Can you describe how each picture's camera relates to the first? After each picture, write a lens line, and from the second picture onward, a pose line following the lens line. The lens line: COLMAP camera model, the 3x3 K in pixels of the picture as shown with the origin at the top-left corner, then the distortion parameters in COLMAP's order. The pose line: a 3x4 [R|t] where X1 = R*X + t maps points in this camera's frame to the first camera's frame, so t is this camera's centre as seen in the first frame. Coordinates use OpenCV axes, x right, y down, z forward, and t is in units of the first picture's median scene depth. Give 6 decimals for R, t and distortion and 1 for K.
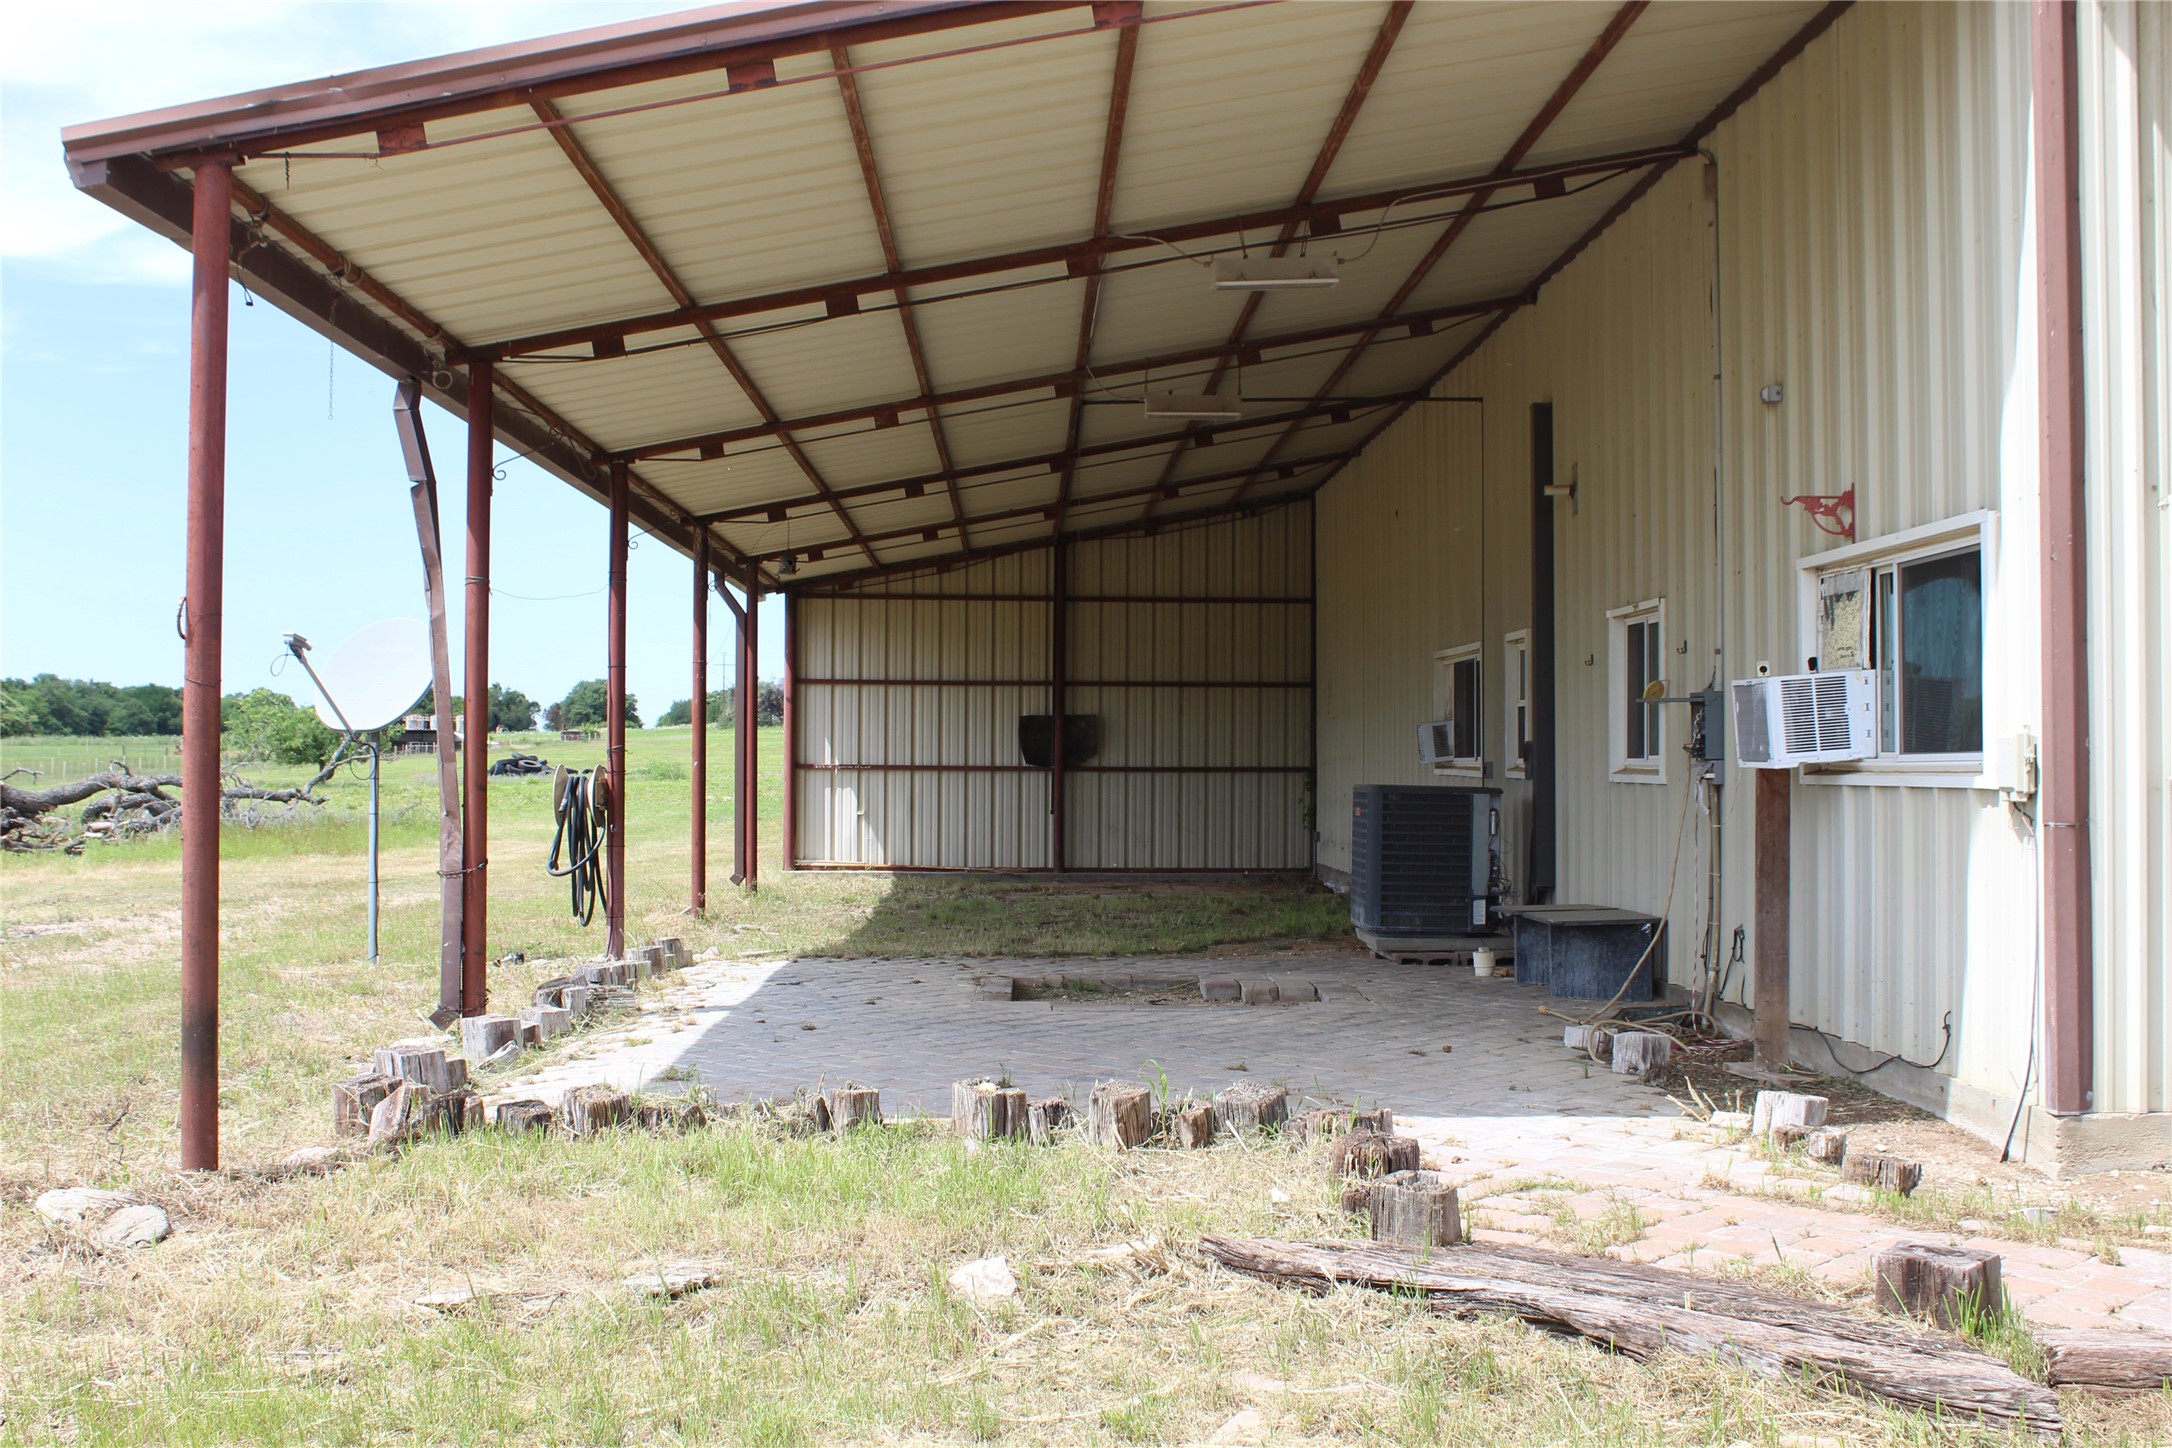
lens RADIAL K [[1475.3, 0, 1086.0], [0, 1475.3, 724.0], [0, 0, 1]] dist [0.000716, 0.000392]
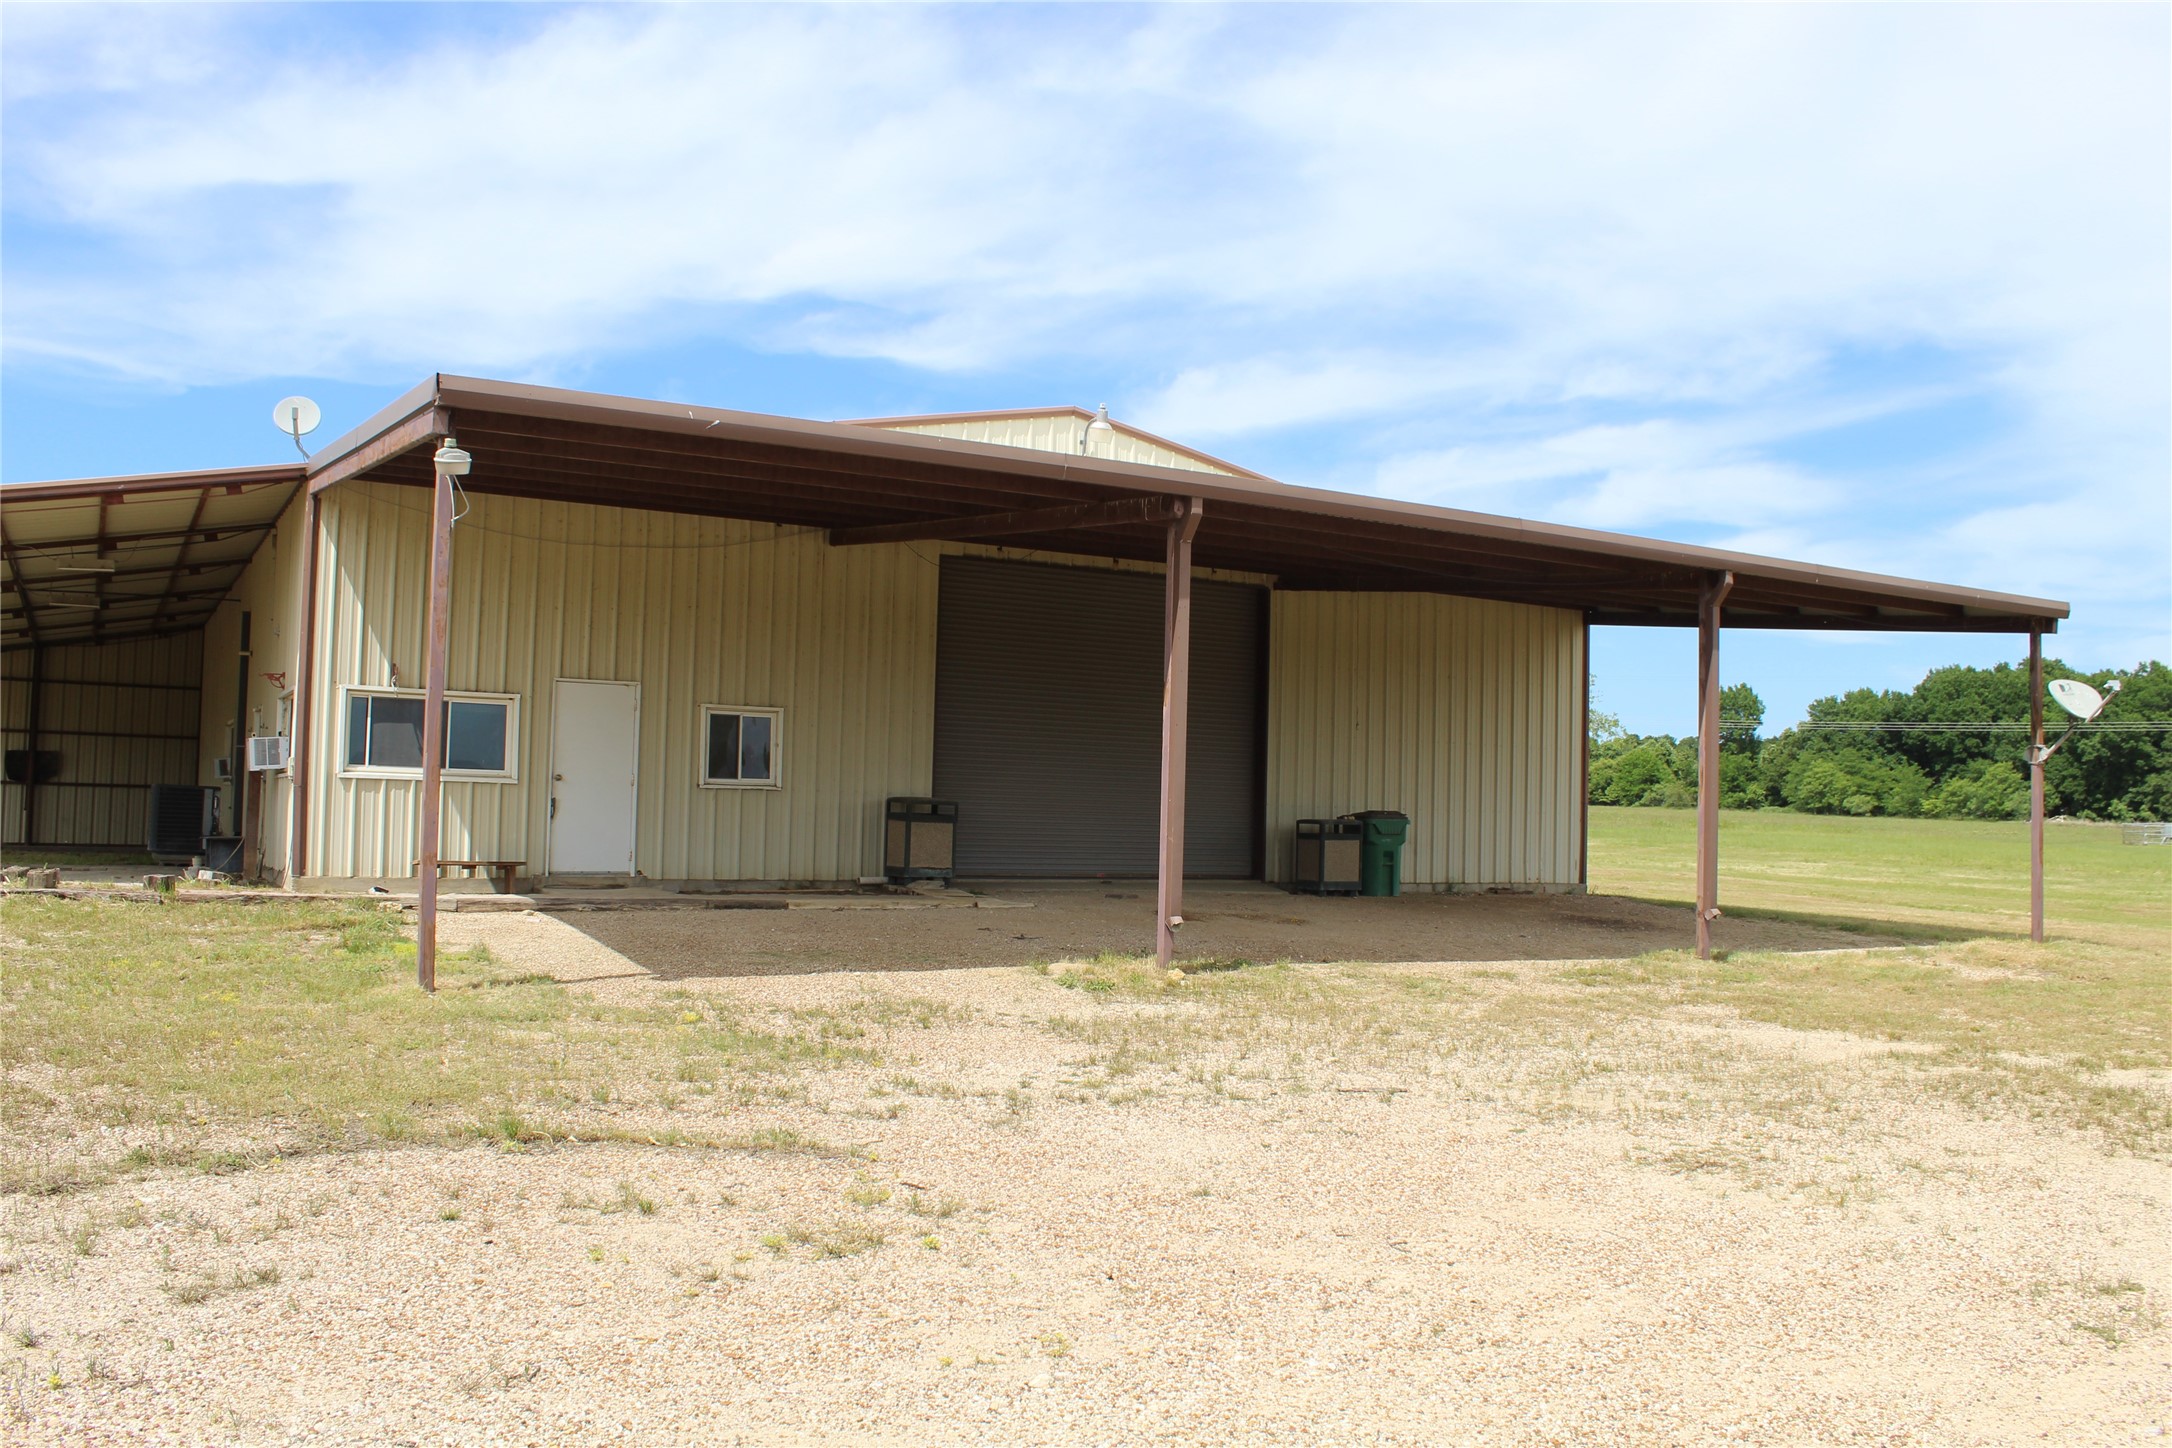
lens RADIAL K [[1813.1, 0, 1086.0], [0, 1813.1, 724.0], [0, 0, 1]] dist [-0.182981, 0.217987]
pose [[0.911583, 0.038956, 0.409266, 0.257611], [-0.021711, 0.998673, -0.046702, 0.029898], [-0.410542, 0.033687, 0.911219, -1.271281]]
